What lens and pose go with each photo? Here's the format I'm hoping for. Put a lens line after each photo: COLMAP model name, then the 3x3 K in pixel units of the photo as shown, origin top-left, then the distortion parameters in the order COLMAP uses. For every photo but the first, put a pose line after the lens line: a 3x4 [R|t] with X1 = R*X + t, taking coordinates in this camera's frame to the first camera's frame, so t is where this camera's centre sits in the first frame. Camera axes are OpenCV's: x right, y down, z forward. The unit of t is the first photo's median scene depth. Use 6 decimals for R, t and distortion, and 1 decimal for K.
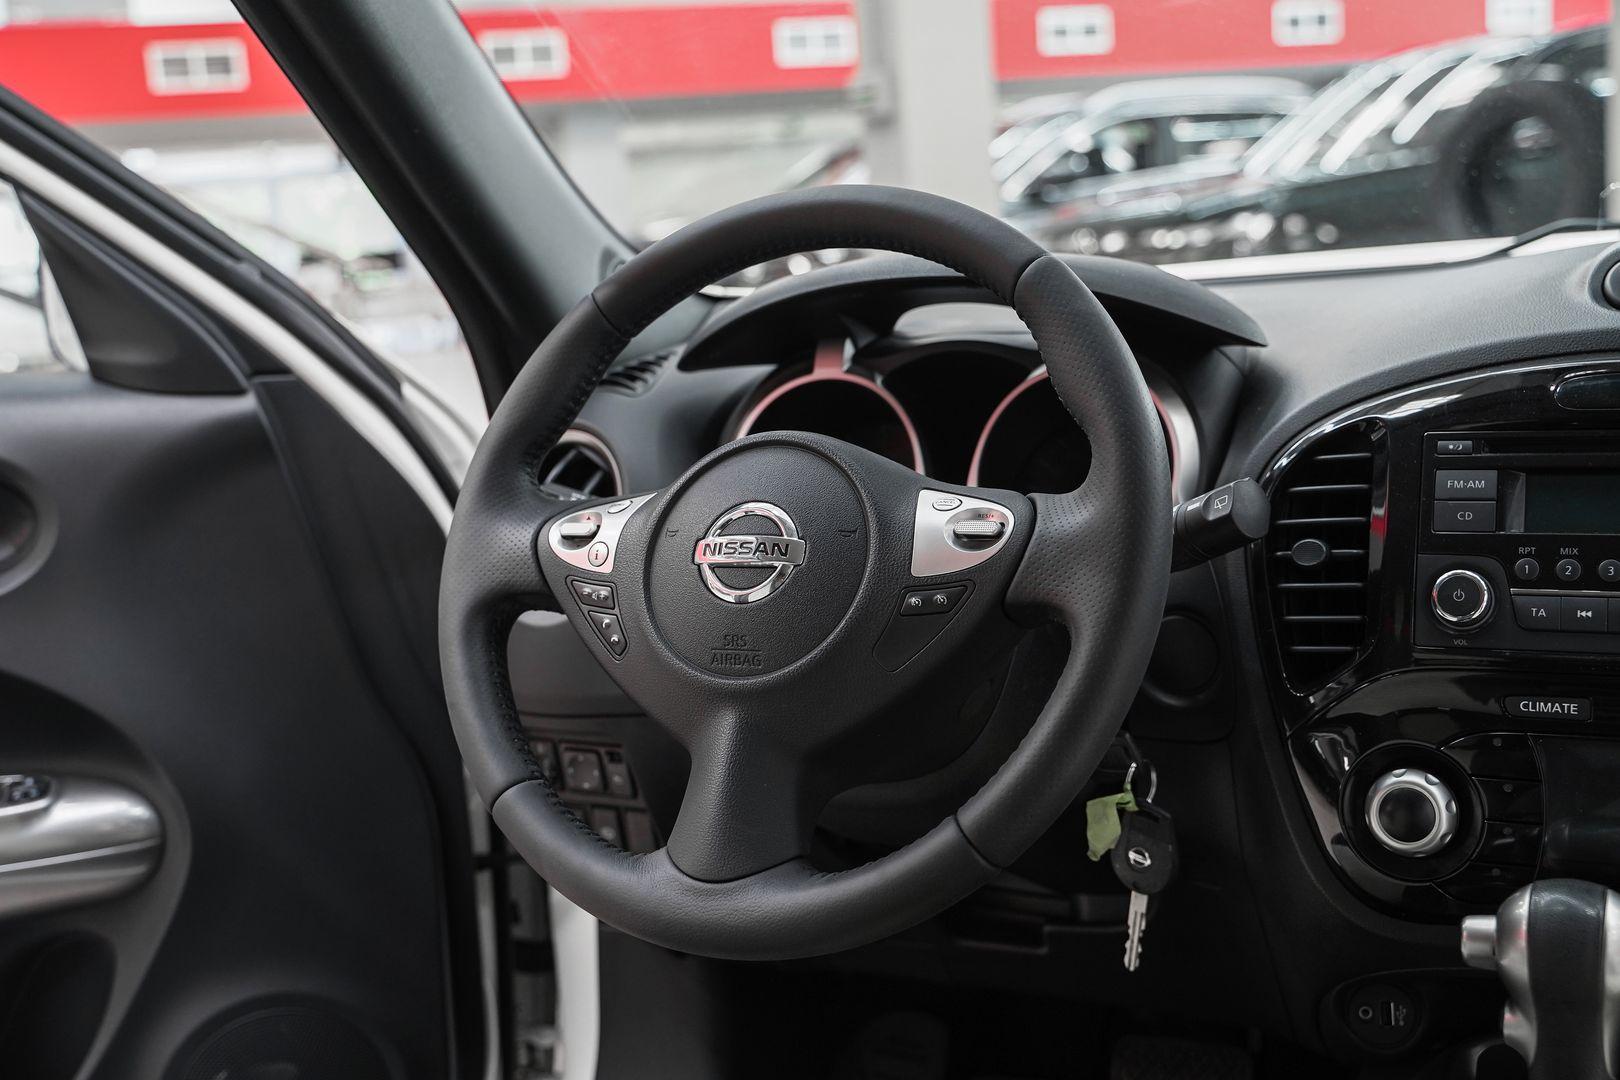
lens RADIAL K [[1764.7, 0, 794.7], [0, 1764.7, 539.5], [0, 0, 1]] dist [0.007974, 0.000000]
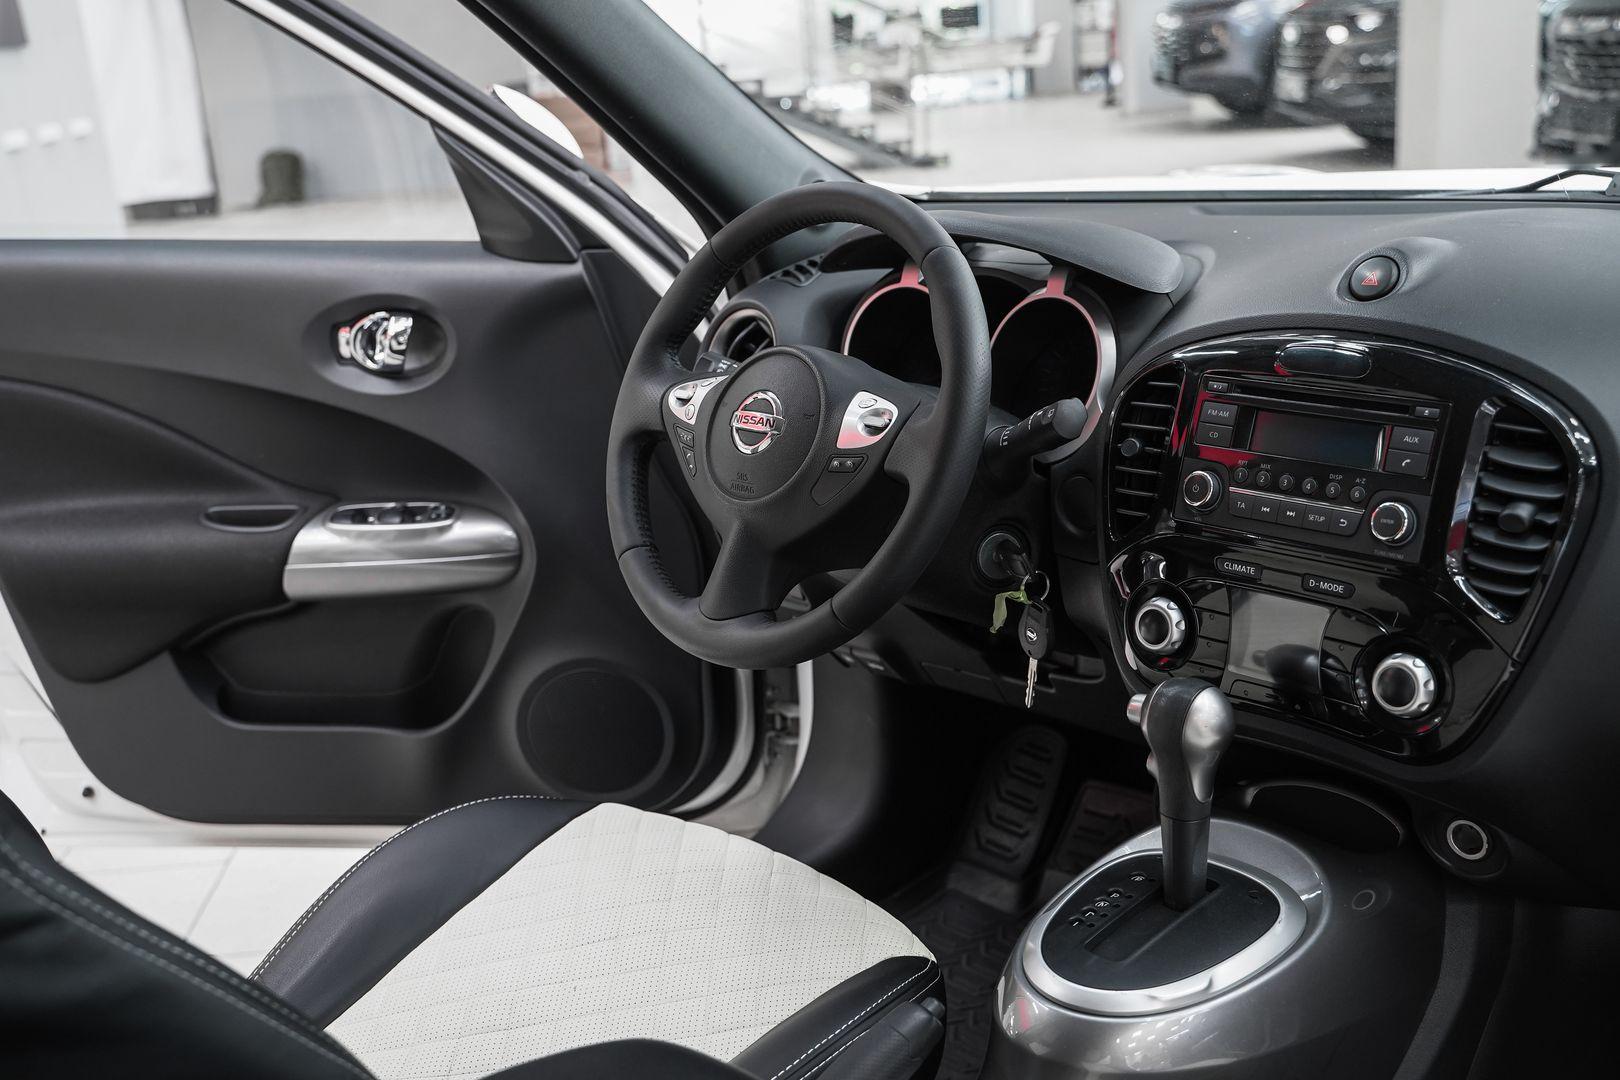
lens RADIAL K [[1649.5, 0, 839.9], [0, 1649.5, 555.8], [0, 0, 1]] dist [-0.001510, 0.000000]
pose [[0.952120, 0.100421, -0.288760, 0.443531], [-0.051419, 0.983659, 0.172543, -0.123240], [0.301368, -0.149434, 0.941726, -0.377531]]
